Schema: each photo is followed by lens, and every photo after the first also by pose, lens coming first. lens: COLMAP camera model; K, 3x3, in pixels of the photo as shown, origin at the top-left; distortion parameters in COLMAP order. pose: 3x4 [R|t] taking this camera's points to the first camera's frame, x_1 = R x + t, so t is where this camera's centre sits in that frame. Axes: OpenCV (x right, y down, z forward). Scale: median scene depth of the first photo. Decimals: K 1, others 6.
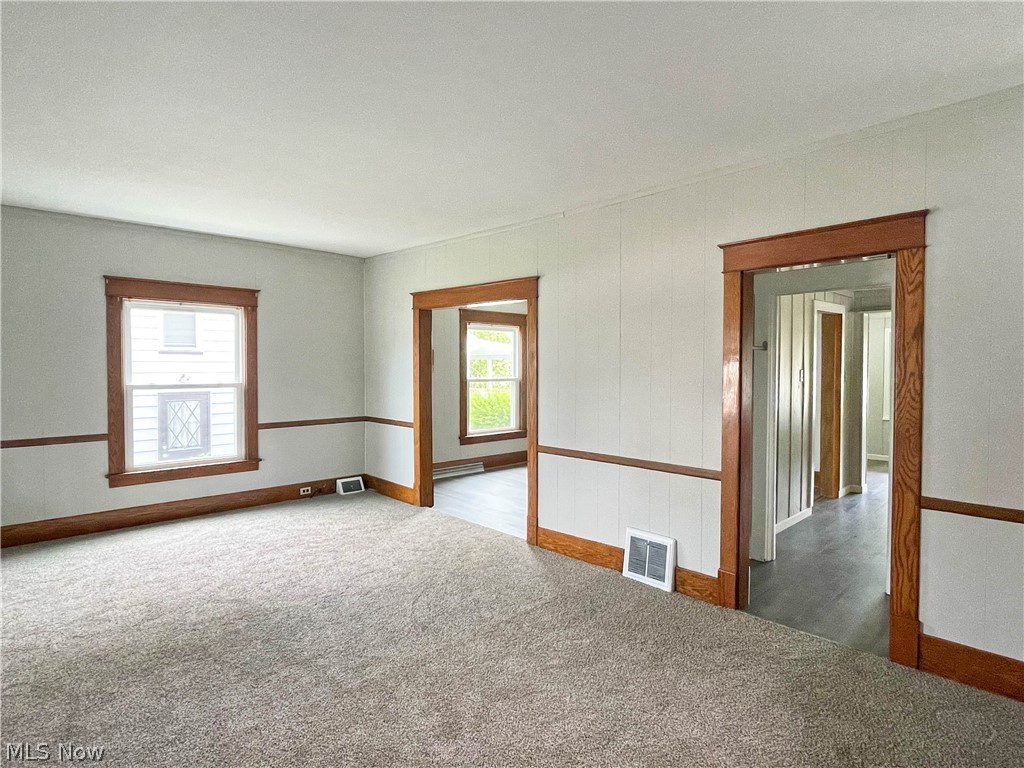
lens RADIAL K [[563.3, 0, 512.8], [0, 563.3, 383.3], [0, 0, 1]] dist [-0.004654, -0.000563]
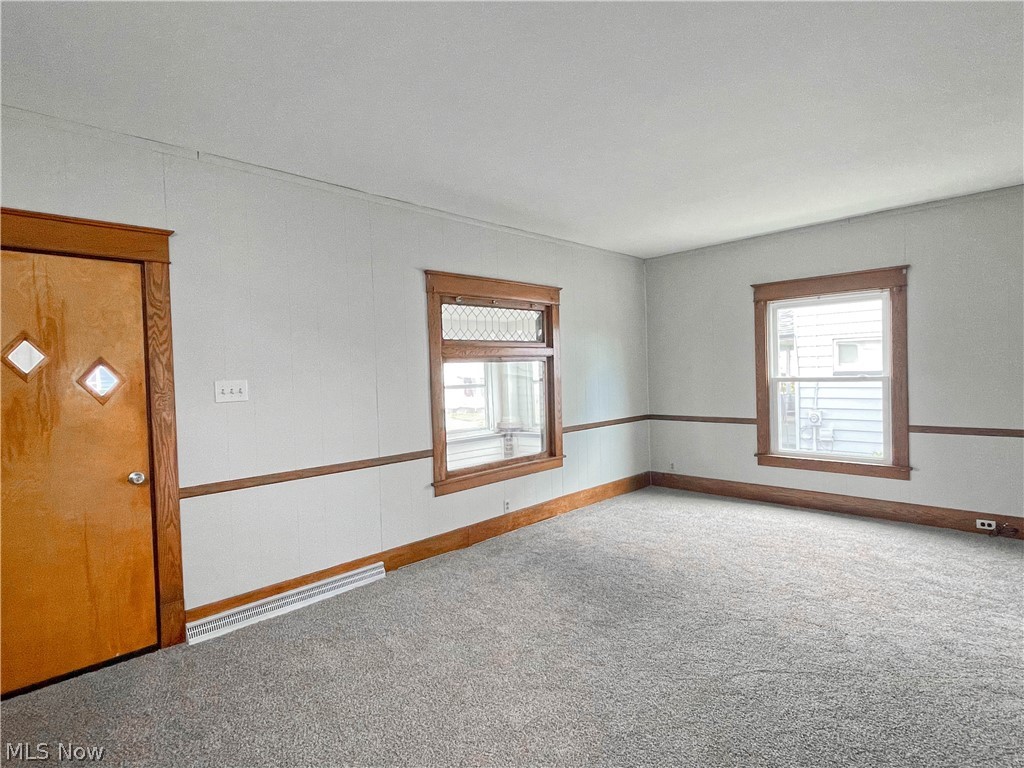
lens RADIAL K [[530.5, 0, 512.6], [0, 530.5, 377.9], [0, 0, 1]] dist [0.016483, -0.000958]
pose [[0.031422, 0.012272, -0.999431, 0.371447], [0.004410, 0.999913, 0.012417, -0.012348], [0.999496, -0.004797, 0.031365, 0.443749]]
